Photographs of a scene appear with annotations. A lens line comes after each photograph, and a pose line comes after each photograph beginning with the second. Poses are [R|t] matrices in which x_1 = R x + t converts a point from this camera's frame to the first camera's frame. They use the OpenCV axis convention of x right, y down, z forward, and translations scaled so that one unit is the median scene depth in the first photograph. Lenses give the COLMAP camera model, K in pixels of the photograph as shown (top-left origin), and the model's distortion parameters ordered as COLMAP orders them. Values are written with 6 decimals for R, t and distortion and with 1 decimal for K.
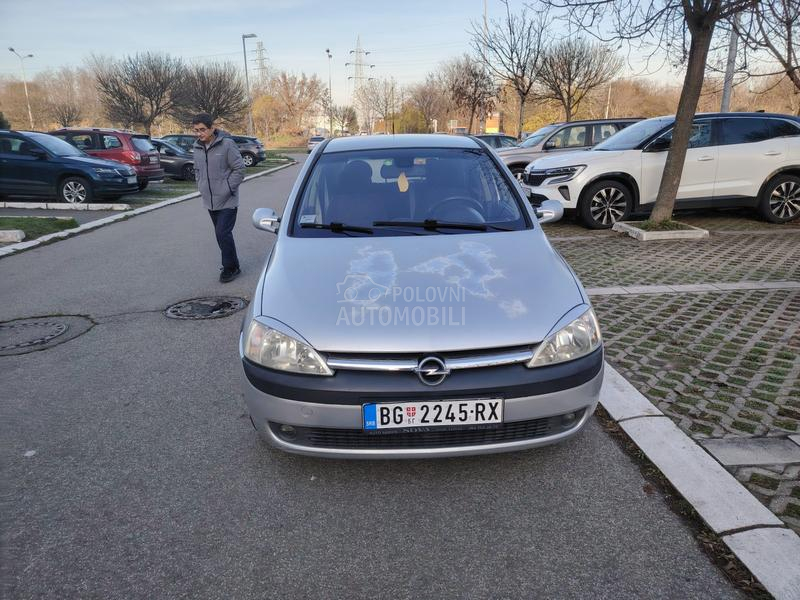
lens RADIAL K [[553.7, 0, 400.9], [0, 553.7, 299.3], [0, 0, 1]] dist [0.045998, -0.042882]
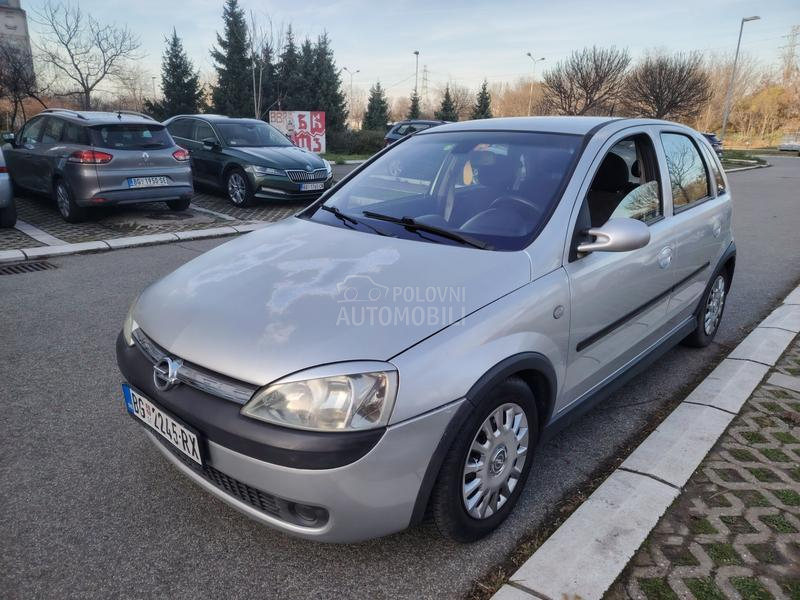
lens RADIAL K [[553.7, 0, 400.9], [0, 553.7, 299.3], [0, 0, 1]] dist [0.045998, -0.042882]
pose [[0.695328, 0.232313, -0.680110, 0.552123], [-0.228330, 0.968694, 0.097449, -0.095716], [0.681457, 0.087530, 0.726605, 0.381653]]
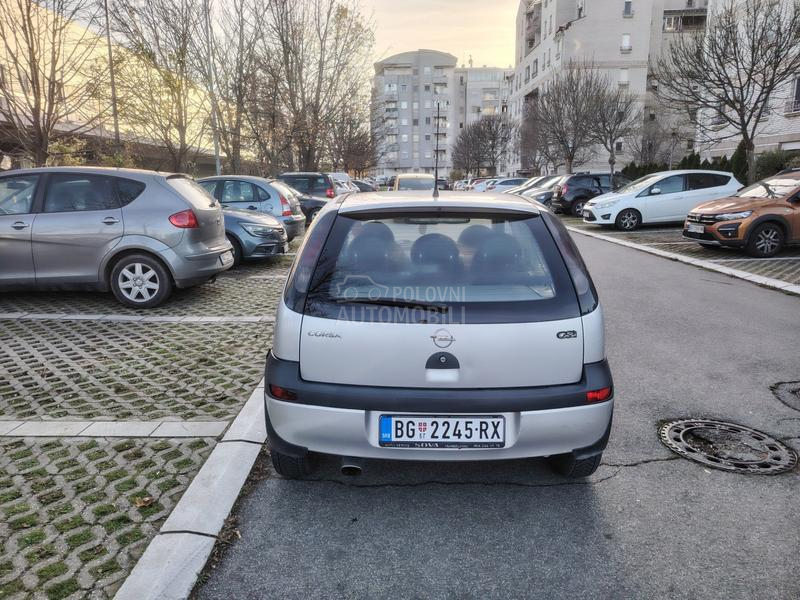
lens RADIAL K [[551.4, 0, 396.7], [0, 551.4, 300.2], [0, 0, 1]] dist [0.065956, -0.081524]
pose [[-0.998606, 0.009327, 0.051960, -0.001695], [0.032511, 0.884125, 0.466117, -0.690362], [-0.041591, 0.467157, -0.883196, 2.313752]]
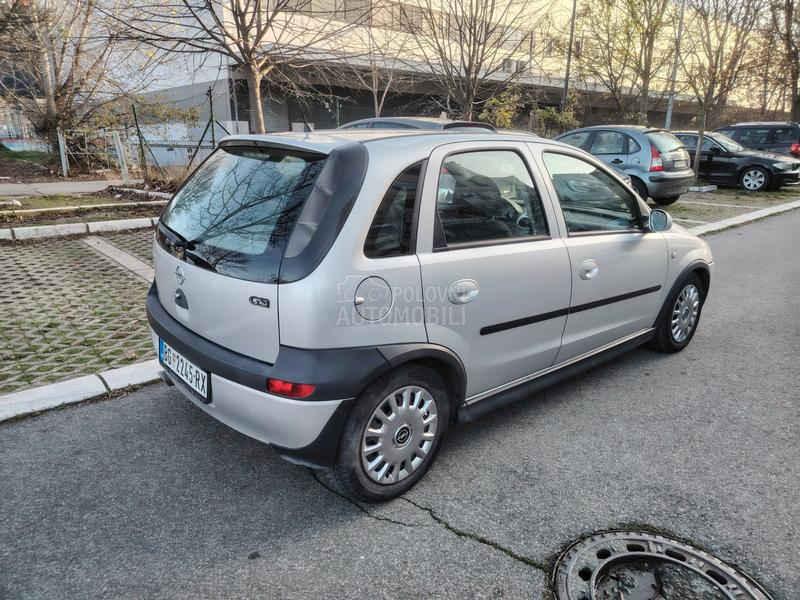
lens RADIAL K [[553.7, 0, 400.9], [0, 553.7, 299.3], [0, 0, 1]] dist [0.045998, -0.042882]
pose [[-0.617771, -0.210518, 0.757655, -0.722678], [0.216137, 0.880932, 0.421003, -0.524840], [-0.756071, 0.423841, -0.498713, 1.866813]]
